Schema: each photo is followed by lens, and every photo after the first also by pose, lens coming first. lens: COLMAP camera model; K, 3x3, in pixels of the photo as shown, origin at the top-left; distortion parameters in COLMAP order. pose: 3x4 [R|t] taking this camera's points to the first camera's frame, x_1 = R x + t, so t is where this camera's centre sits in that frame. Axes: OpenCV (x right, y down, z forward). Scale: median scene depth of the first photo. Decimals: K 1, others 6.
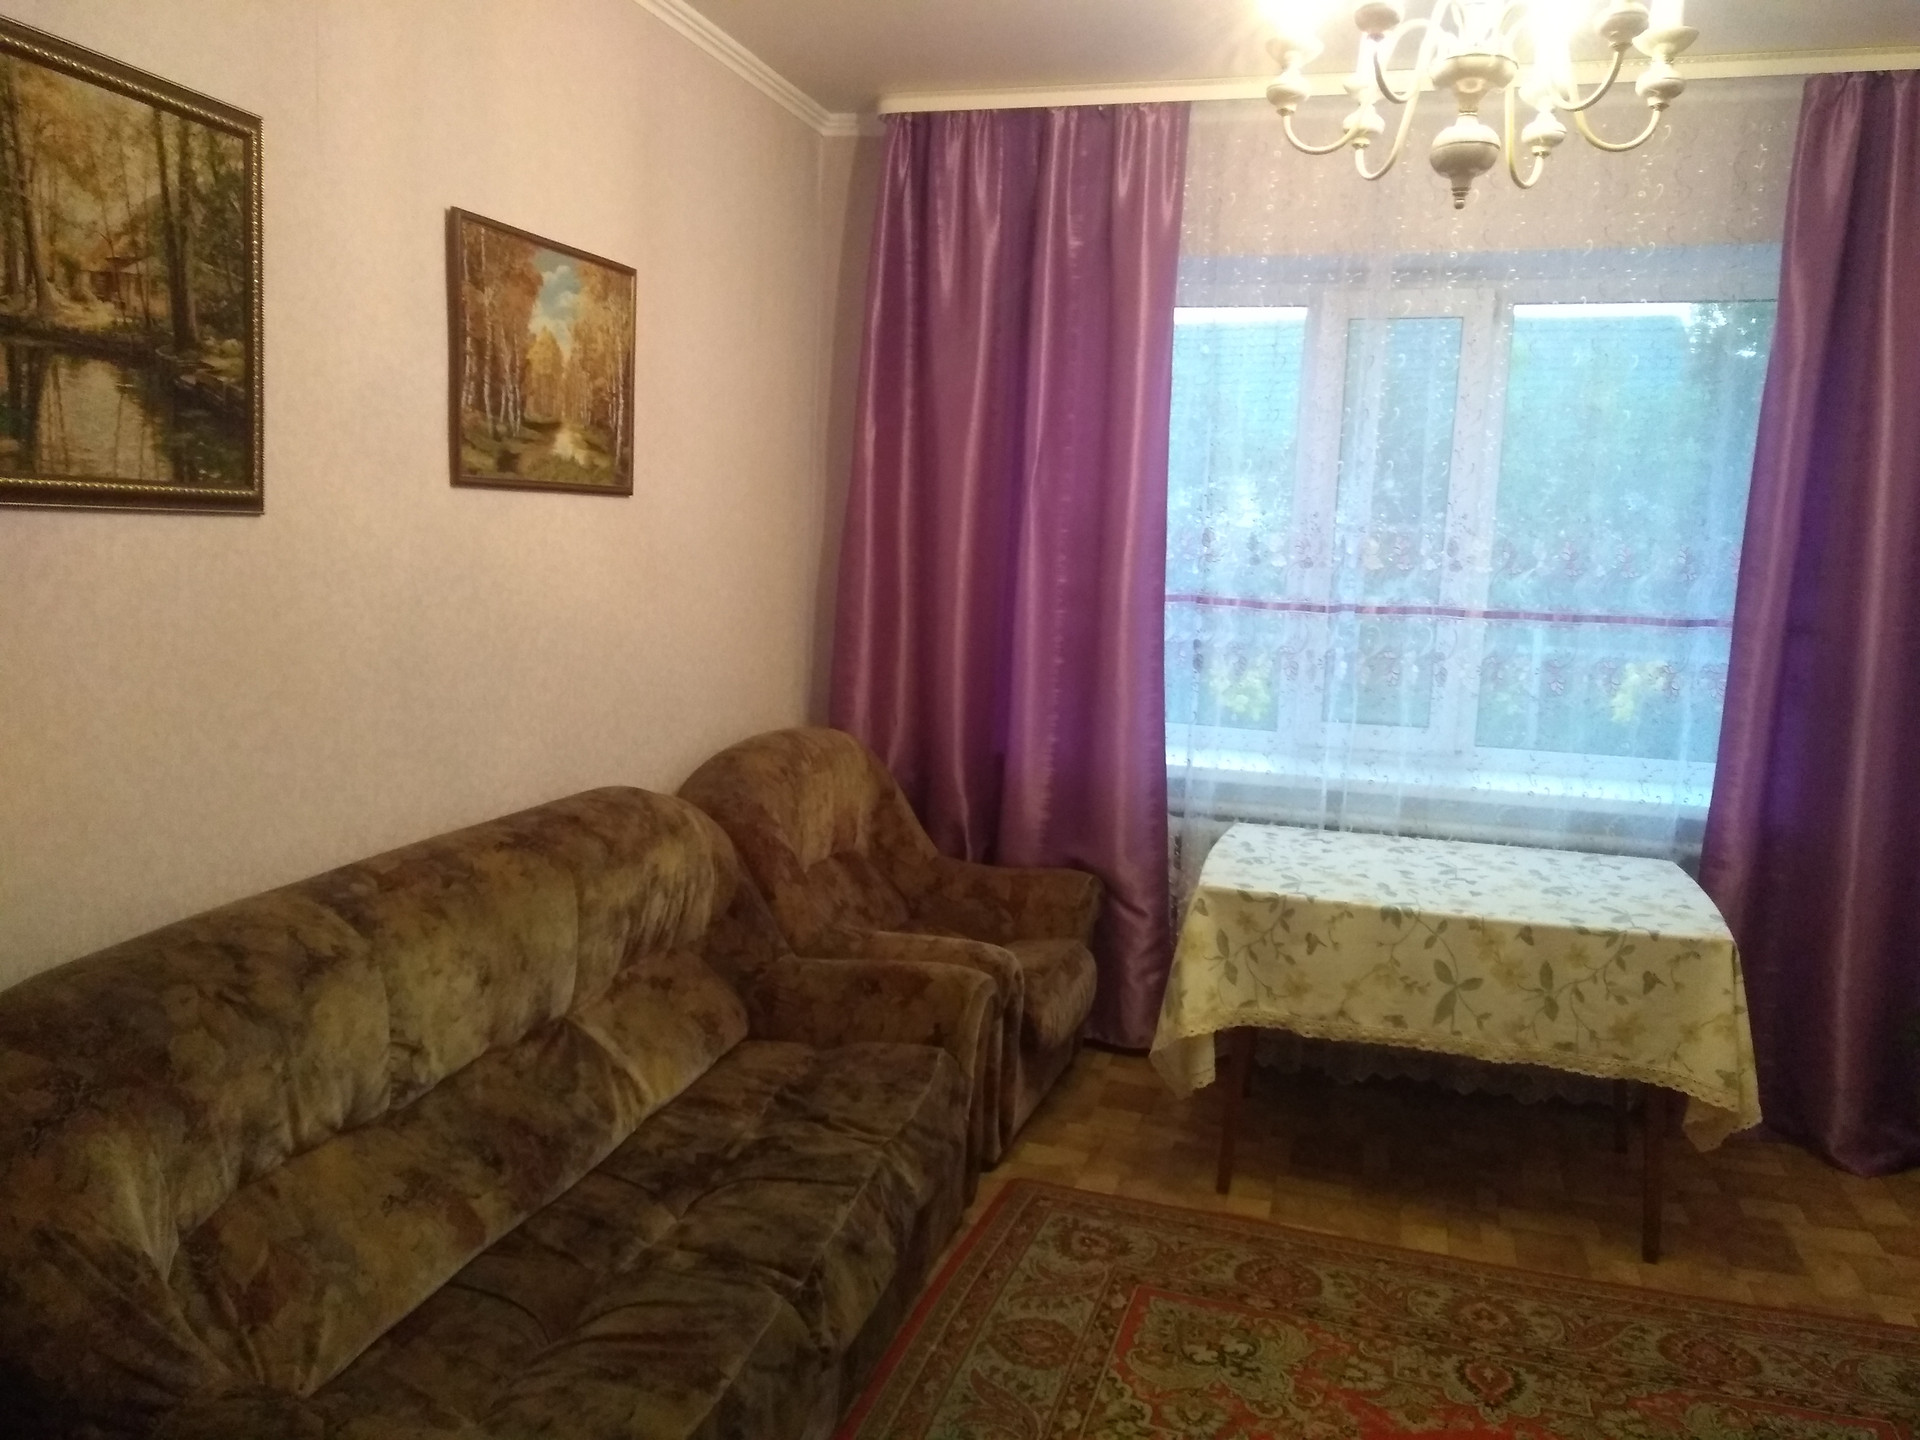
lens RADIAL K [[1506.3, 0, 955.4], [0, 1506.3, 708.0], [0, 0, 1]] dist [0.105349, -0.101276]
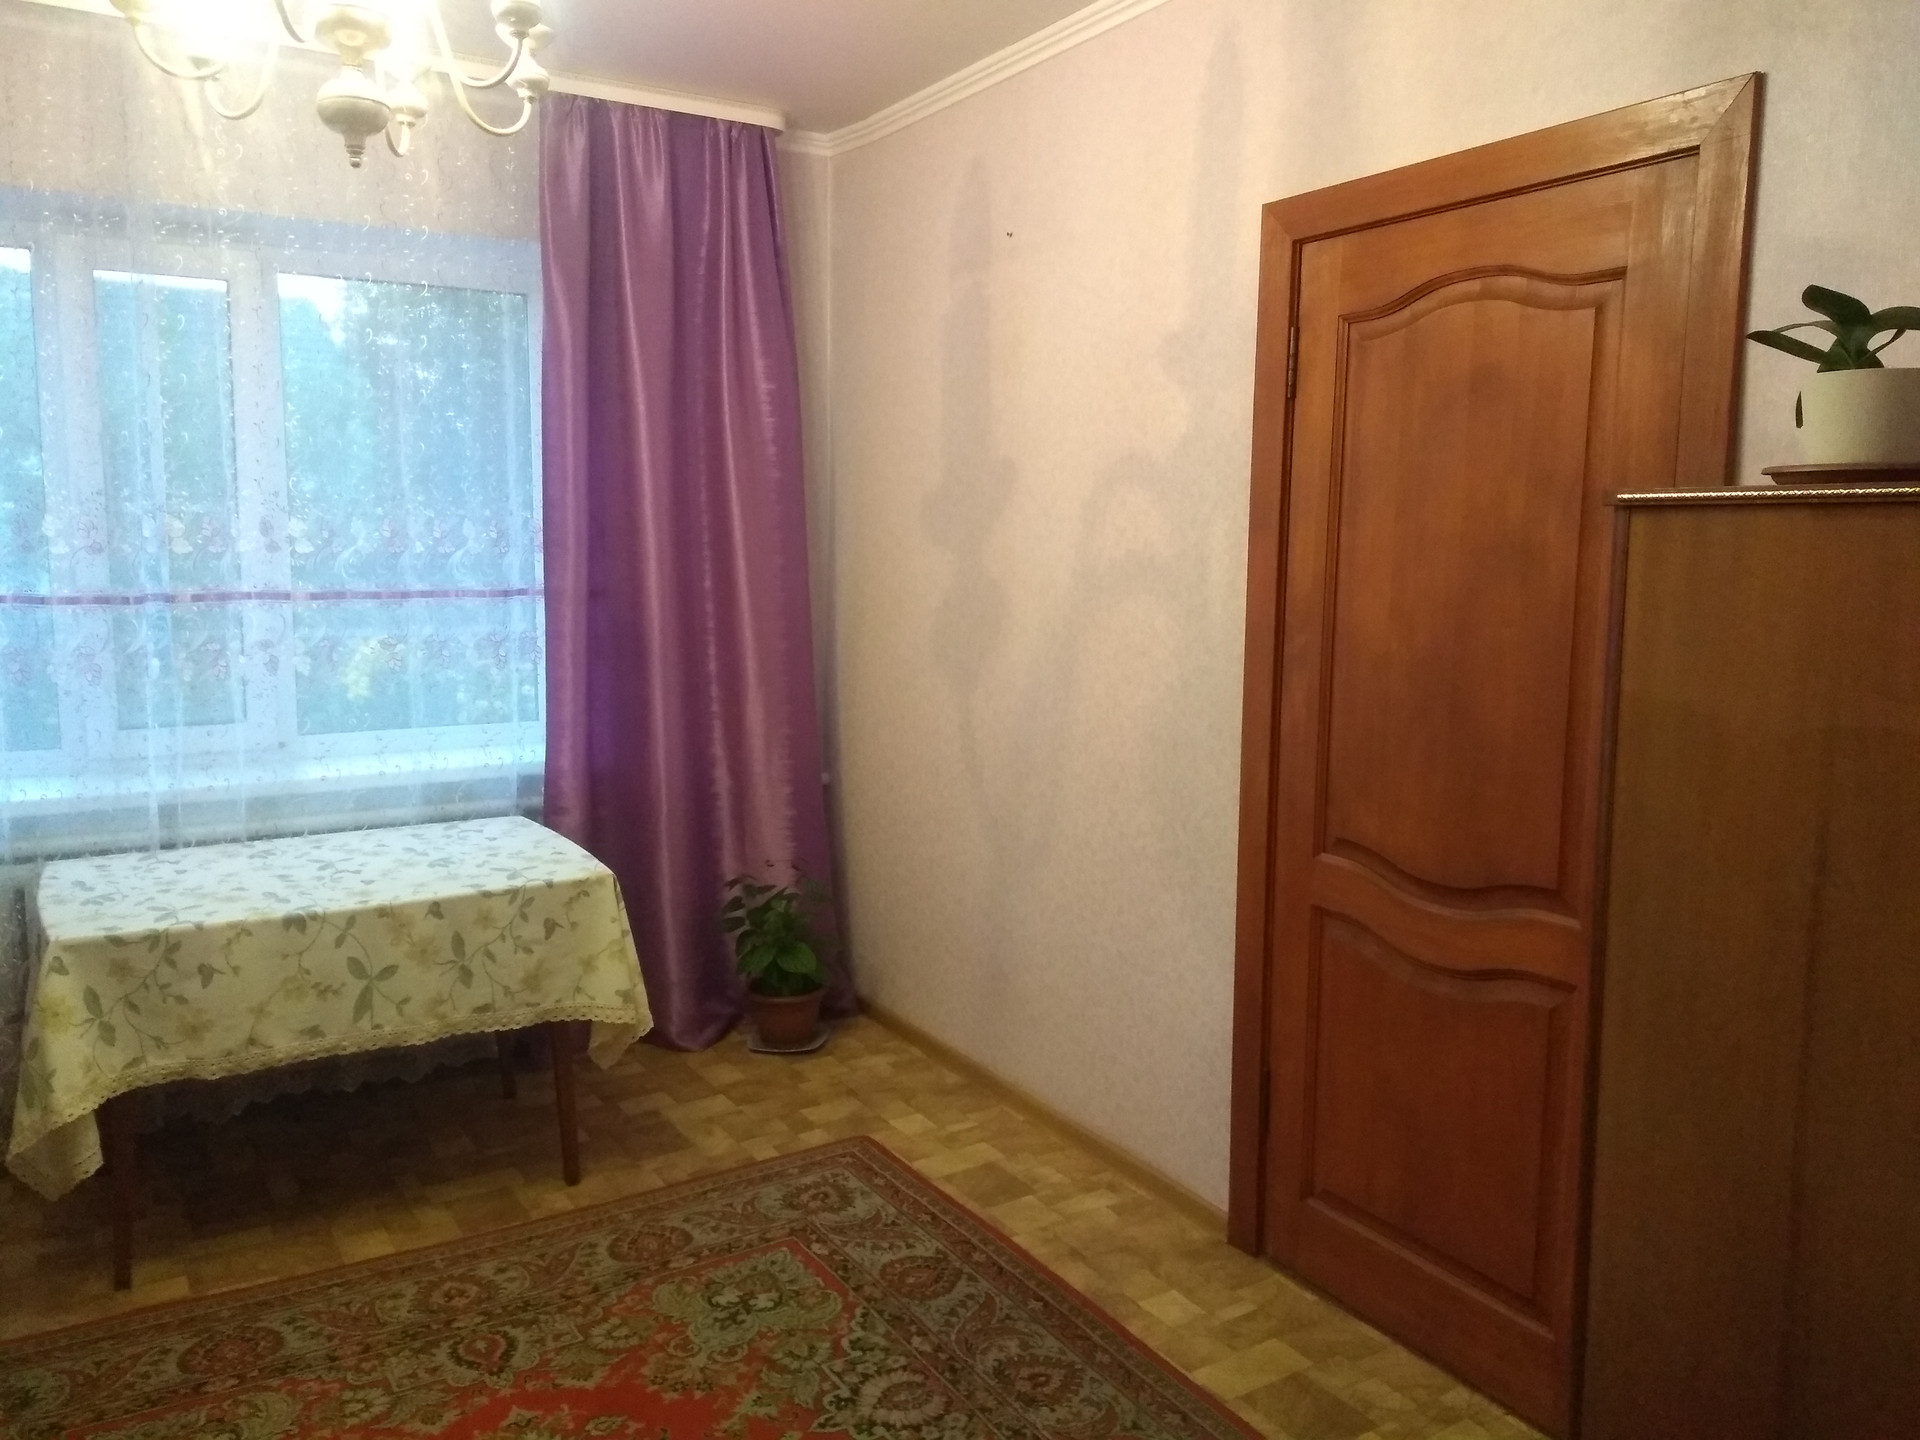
lens RADIAL K [[1506.3, 0, 955.4], [0, 1506.3, 708.0], [0, 0, 1]] dist [0.105349, -0.101276]
pose [[0.682818, -0.118822, 0.720861, -0.096641], [0.109818, 0.992168, 0.059520, -0.005423], [-0.722288, 0.038522, 0.690519, 0.054962]]
